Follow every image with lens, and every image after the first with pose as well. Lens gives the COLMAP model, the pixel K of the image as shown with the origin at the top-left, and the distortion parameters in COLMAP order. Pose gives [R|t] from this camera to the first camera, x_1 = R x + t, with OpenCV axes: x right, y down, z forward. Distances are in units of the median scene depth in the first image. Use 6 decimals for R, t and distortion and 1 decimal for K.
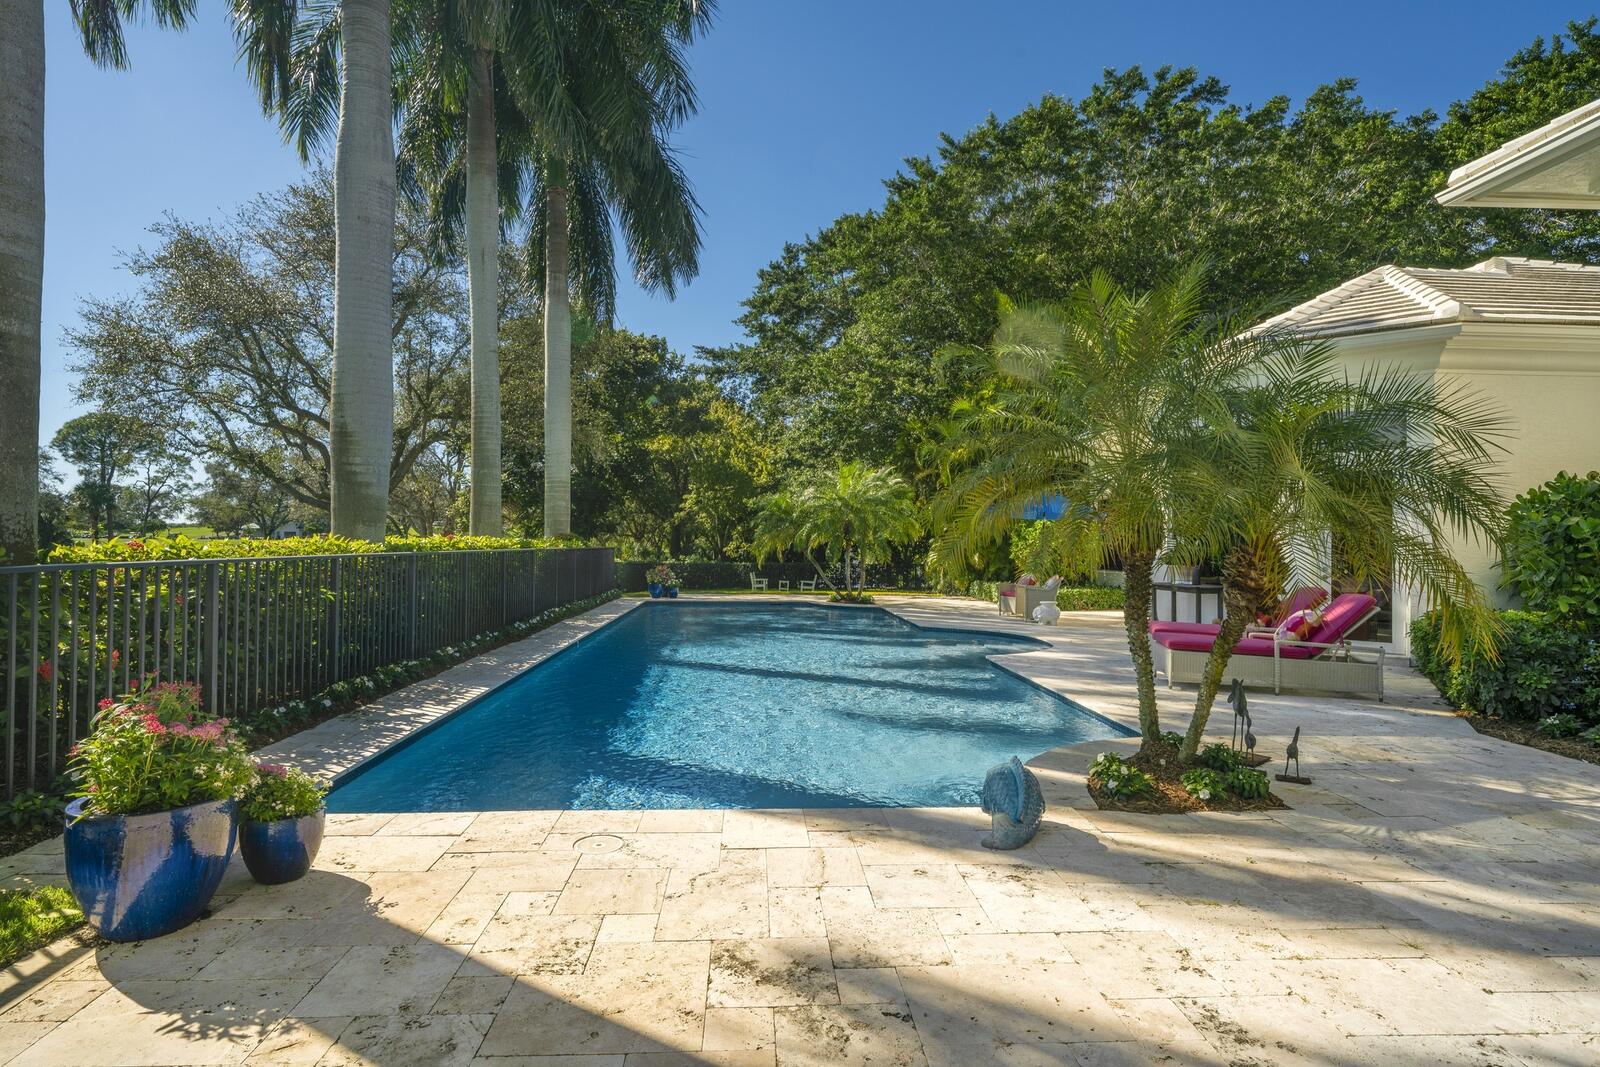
lens RADIAL K [[807.0, 0, 794.4], [0, 807.0, 532.3], [0, 0, 1]] dist [-0.002093, -0.000064]
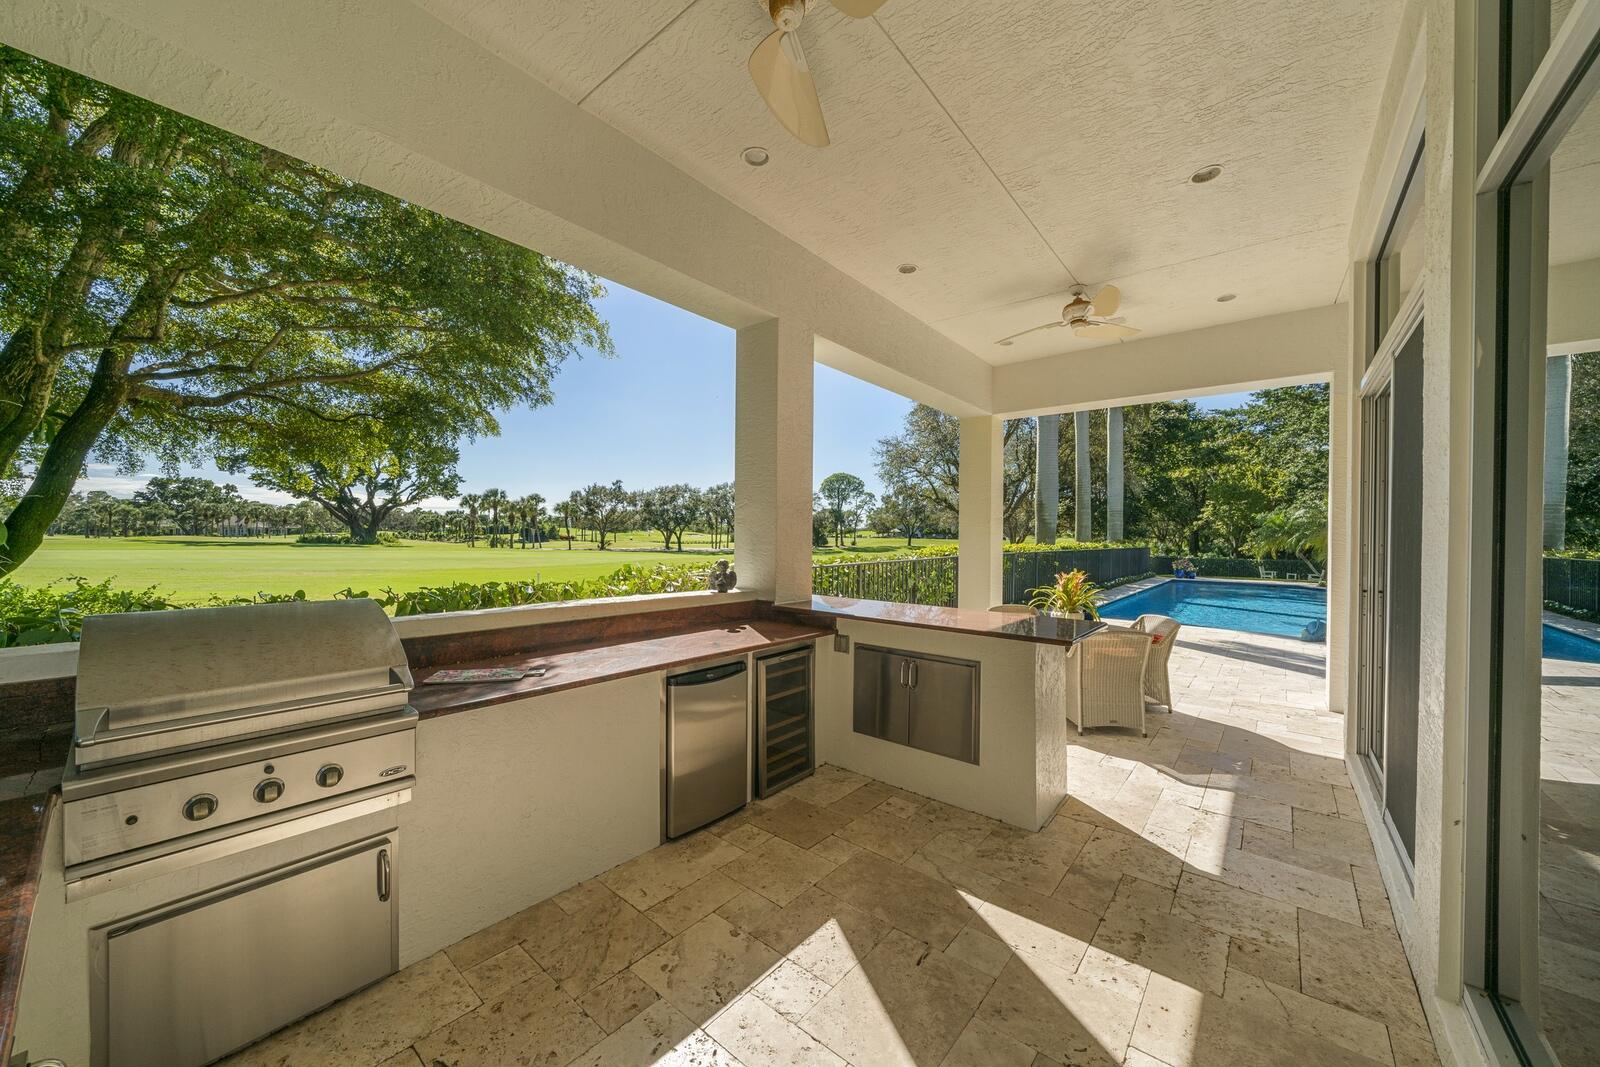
lens RADIAL K [[576.0, 0, 792.7], [0, 576.0, 537.8], [0, 0, 1]] dist [0.000599, -0.000027]
pose [[0.727244, 0.002840, -0.686373, 0.026932], [0.002929, 0.999969, 0.007240, -0.005454], [0.686373, -0.007276, 0.727214, -0.173029]]
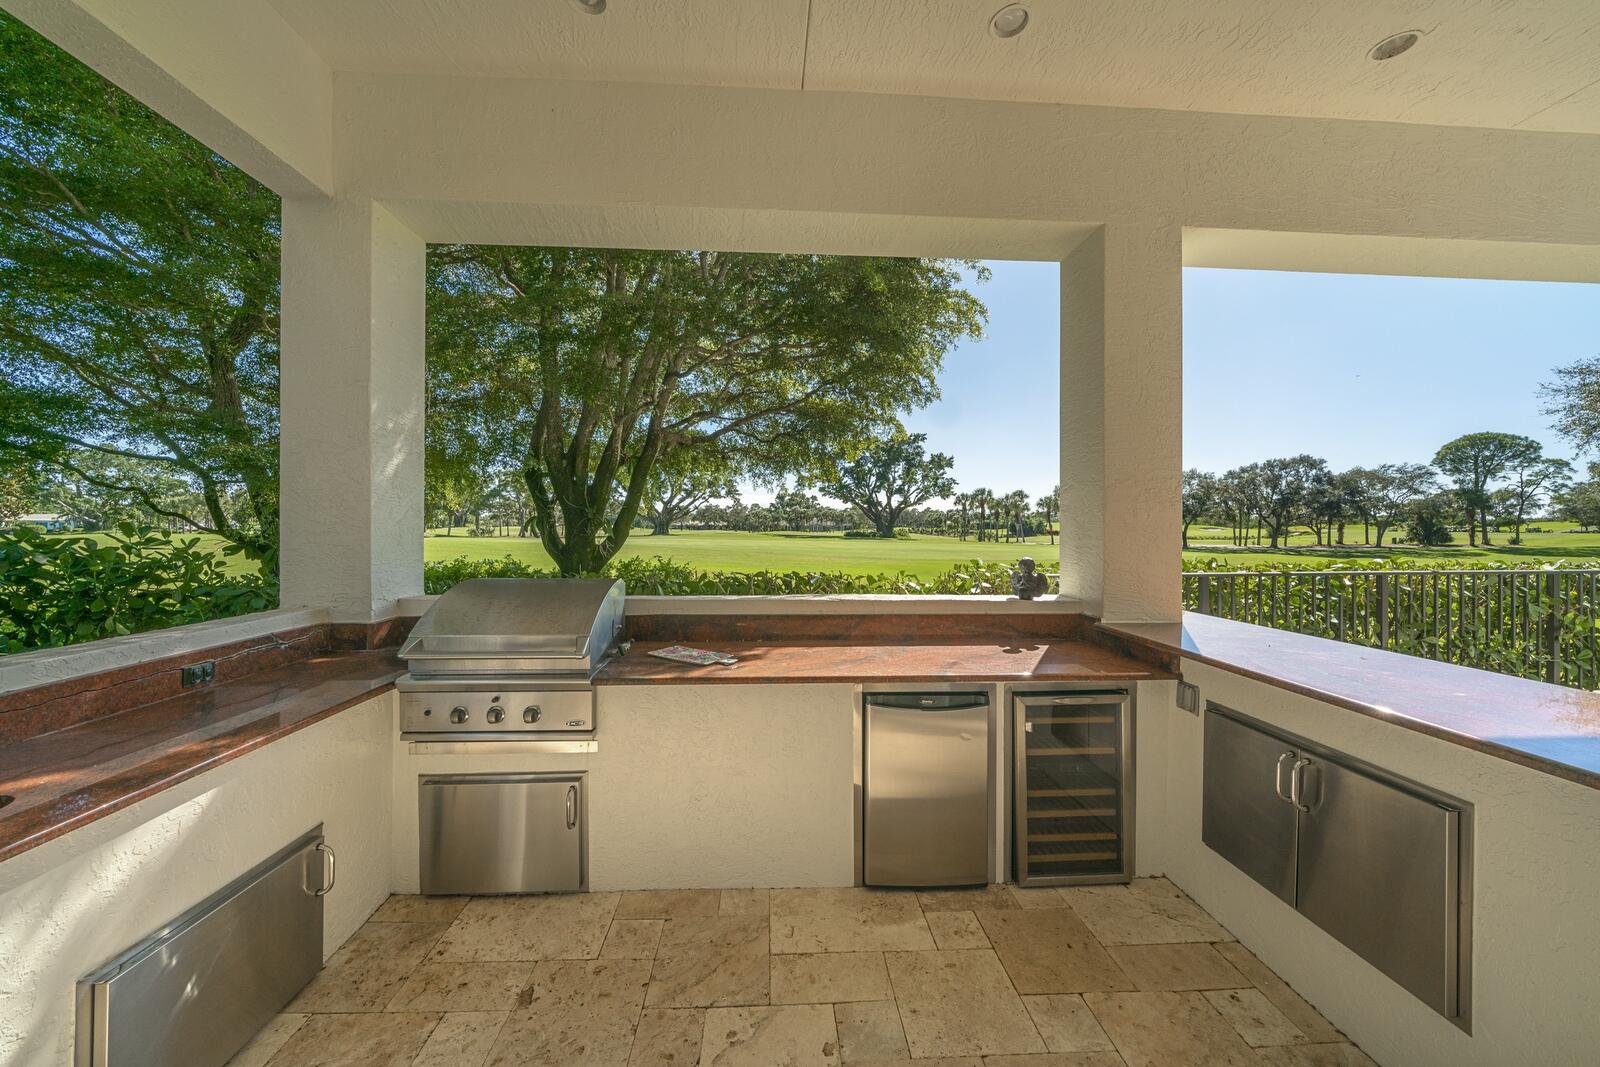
lens RADIAL K [[556.2, 0, 793.2], [0, 556.2, 528.3], [0, 0, 1]] dist [-0.005023, 0.000094]
pose [[-0.003642, -0.005044, -0.999981, 0.025850], [0.007223, 0.999961, -0.005070, -0.005003], [0.999967, -0.007241, -0.003605, -0.146869]]
